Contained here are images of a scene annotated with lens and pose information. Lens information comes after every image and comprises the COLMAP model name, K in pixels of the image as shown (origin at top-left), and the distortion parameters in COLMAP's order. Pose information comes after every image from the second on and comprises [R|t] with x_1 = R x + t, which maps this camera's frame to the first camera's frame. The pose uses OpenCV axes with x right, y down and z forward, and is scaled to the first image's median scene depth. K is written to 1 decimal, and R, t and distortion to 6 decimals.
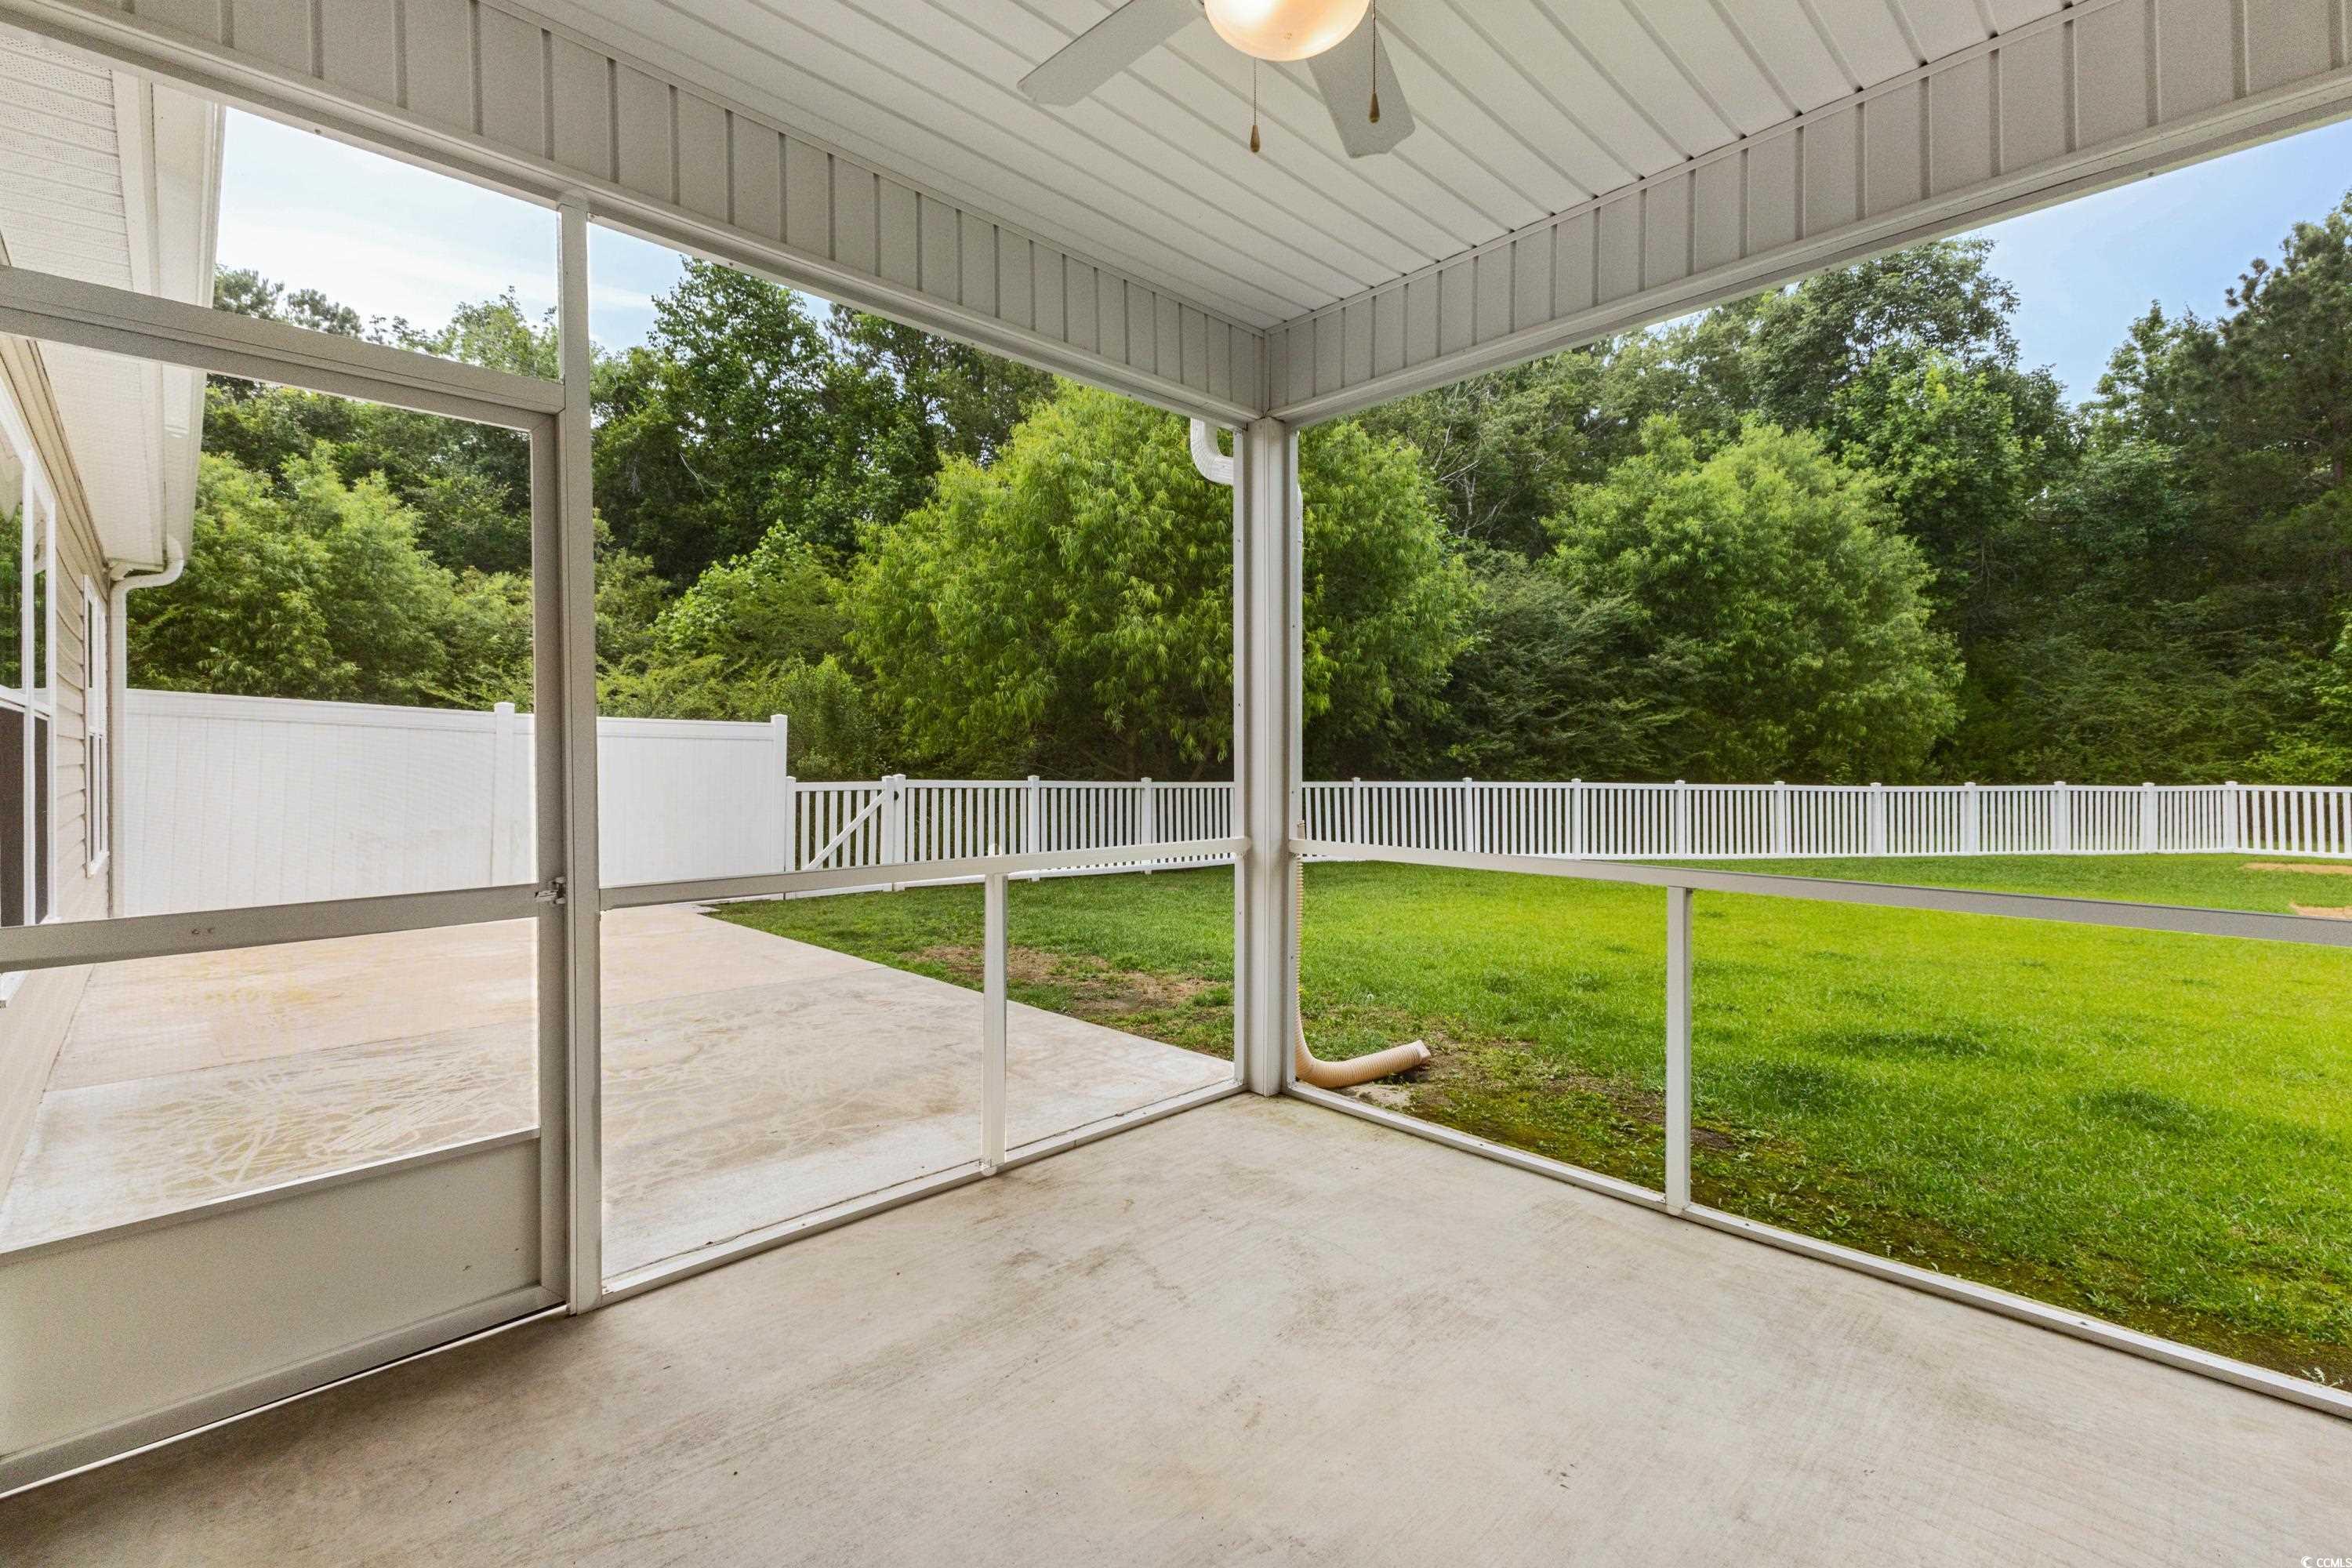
lens RADIAL K [[1039.0, 0, 1173.1], [0, 1039.0, 760.5], [0, 0, 1]] dist [0.002524, -0.008916]
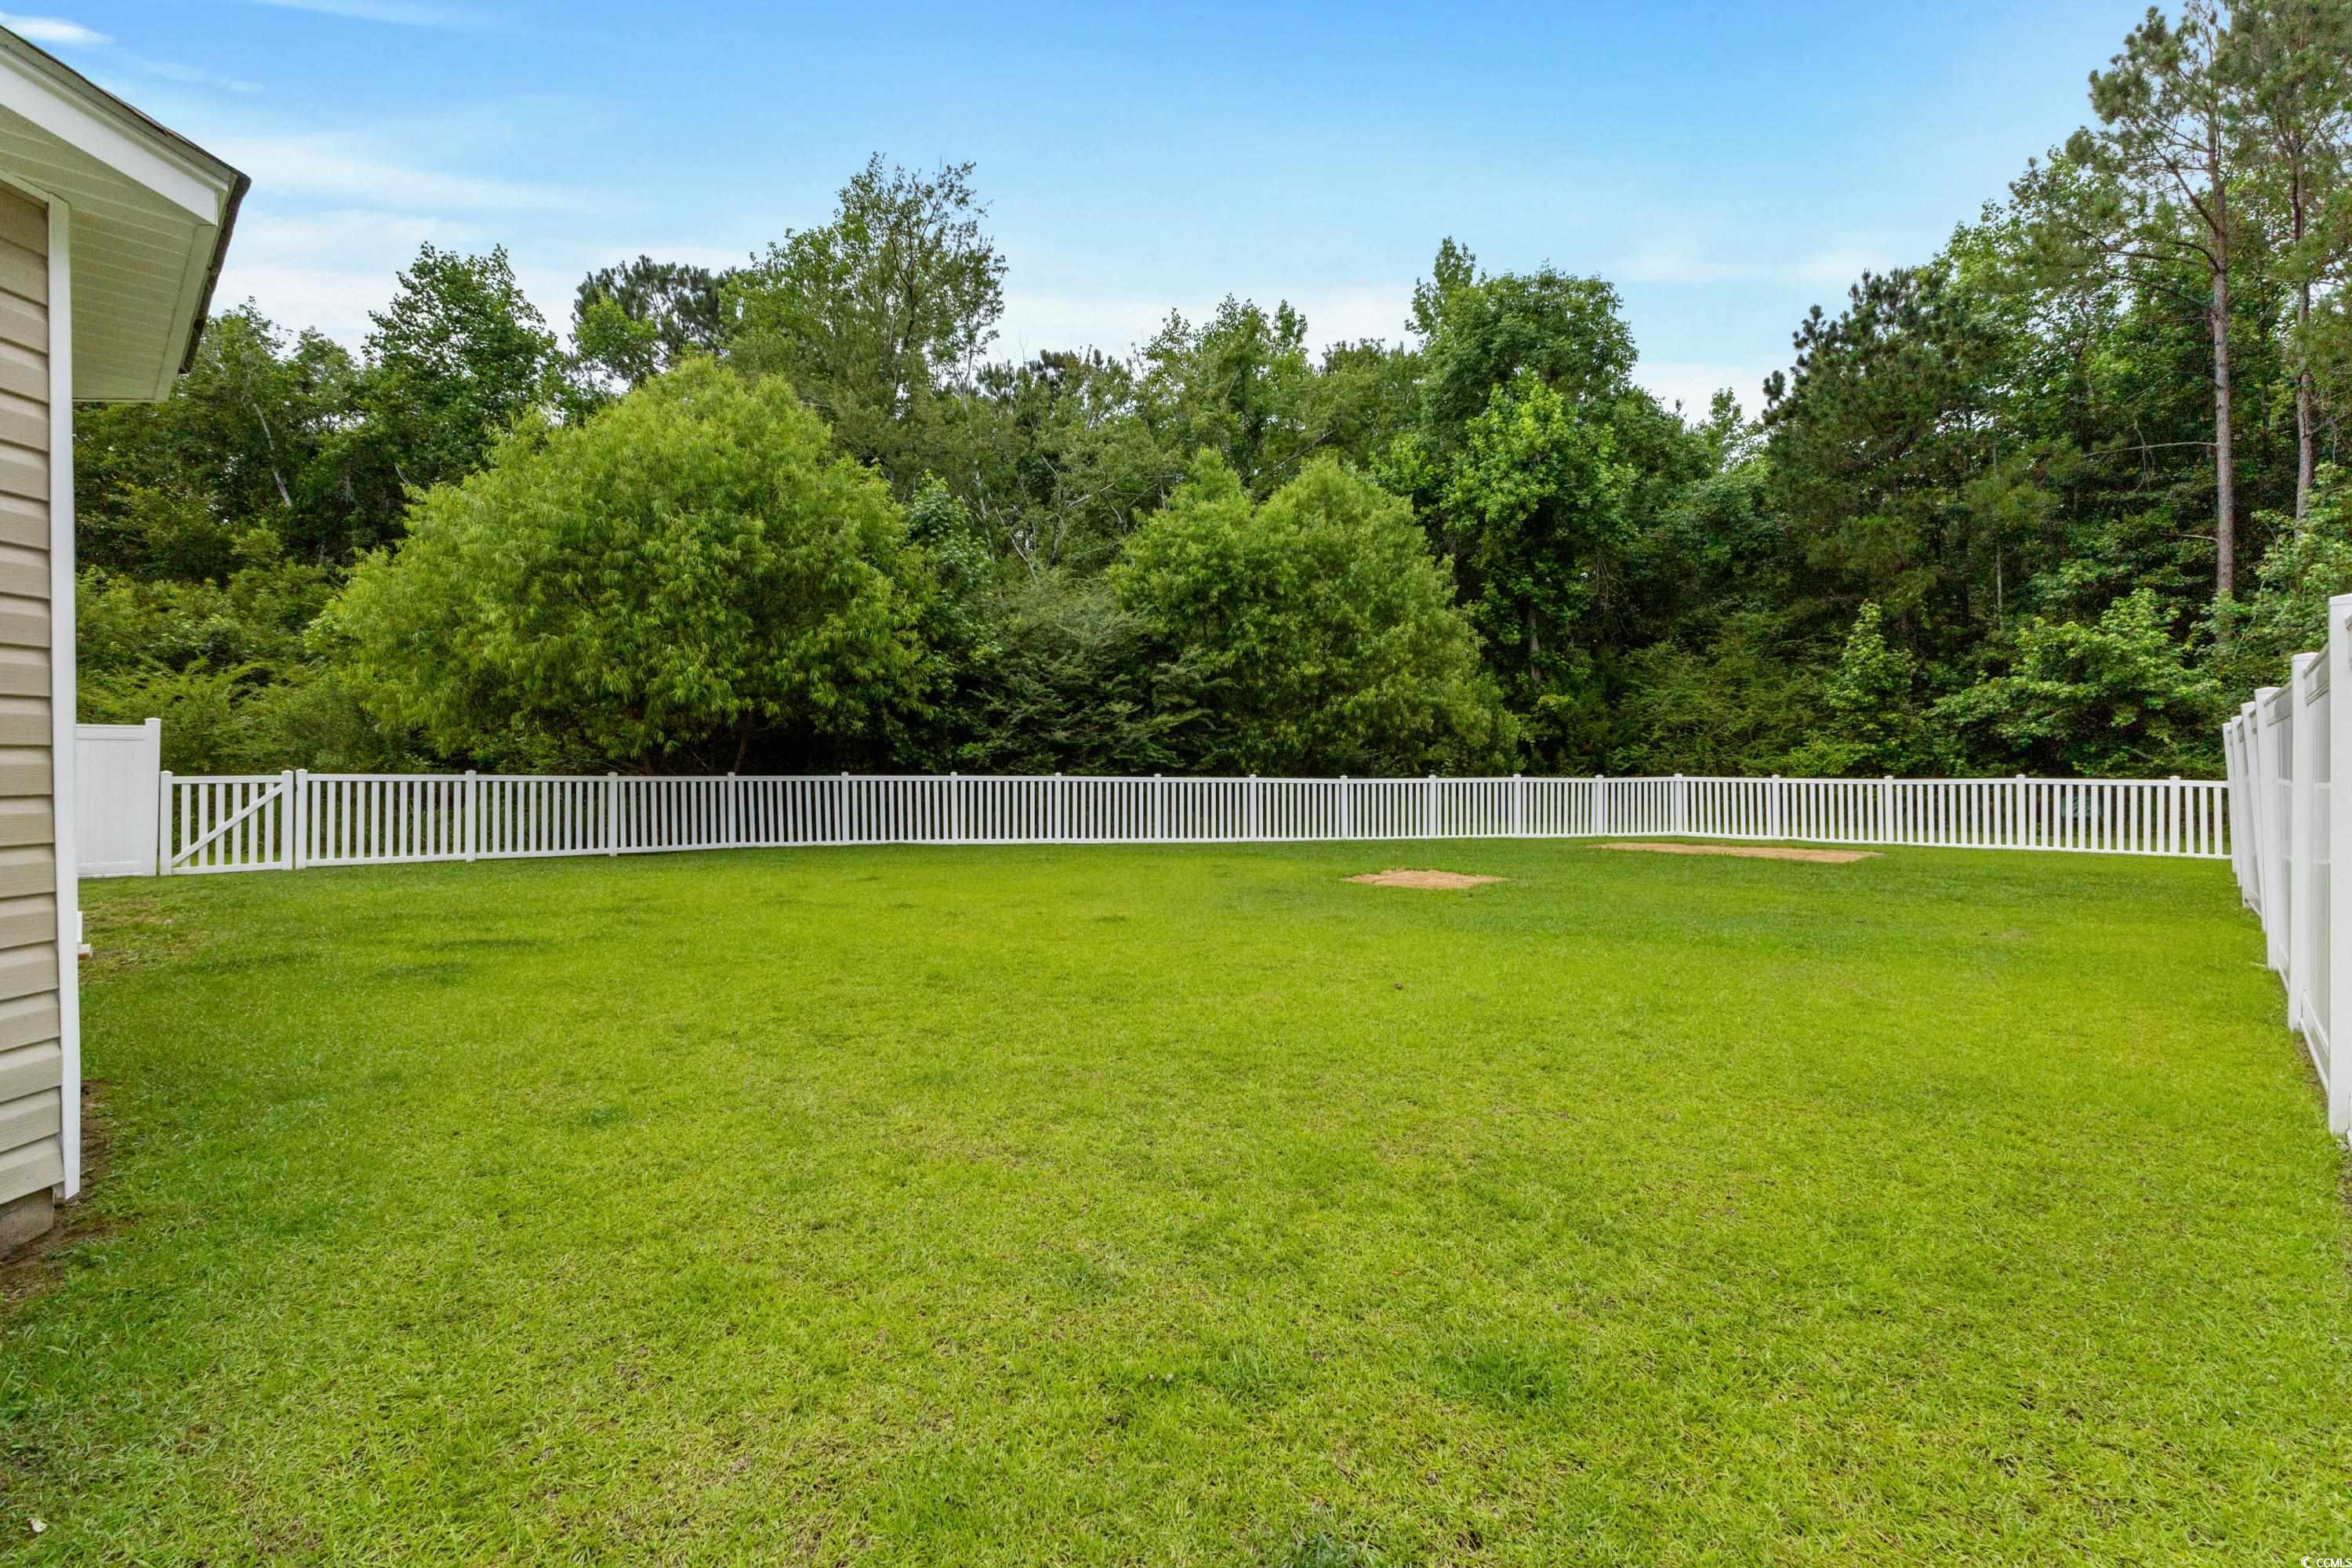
lens RADIAL K [[1039.0, 0, 1173.1], [0, 1039.0, 760.5], [0, 0, 1]] dist [0.002524, -0.008916]
pose [[0.998846, -0.001132, 0.048022, 0.398413], [0.000947, 0.999992, 0.003887, -0.000214], [-0.048026, -0.003837, 0.998839, -0.123308]]
